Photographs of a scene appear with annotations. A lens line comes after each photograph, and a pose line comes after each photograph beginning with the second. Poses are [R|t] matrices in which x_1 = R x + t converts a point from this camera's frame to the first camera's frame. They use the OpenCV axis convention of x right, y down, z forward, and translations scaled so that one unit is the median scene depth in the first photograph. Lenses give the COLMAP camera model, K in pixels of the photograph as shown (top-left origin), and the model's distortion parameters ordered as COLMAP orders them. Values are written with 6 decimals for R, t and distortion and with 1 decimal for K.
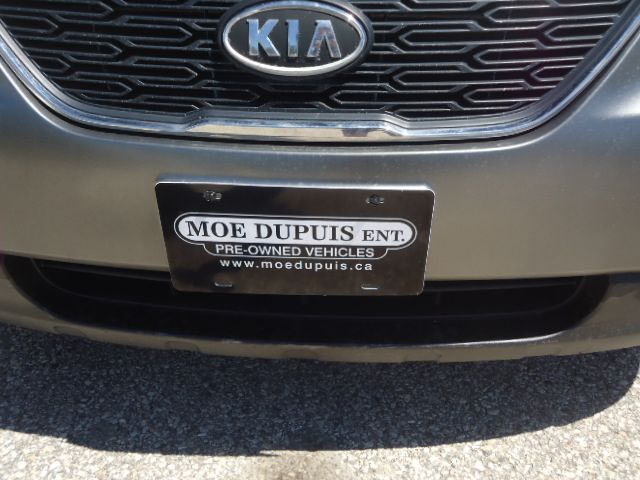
lens RADIAL K [[607.3, 0, 321.2], [0, 607.3, 237.7], [0, 0, 1]] dist [0.040209, 0.000000]
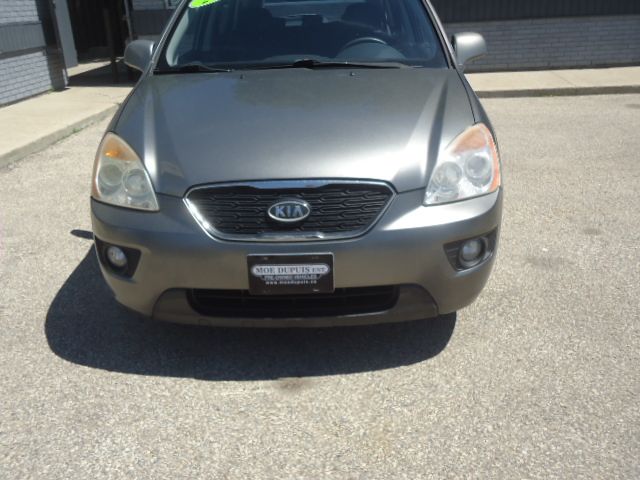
lens RADIAL K [[607.3, 0, 319.5], [0, 607.3, 240.0], [0, 0, 1]] dist [0.040209, 0.000000]
pose [[0.999086, -0.035874, 0.023244, 0.038399], [0.040646, 0.965629, -0.256726, 0.645965], [-0.013235, 0.257436, 0.966205, -2.046199]]
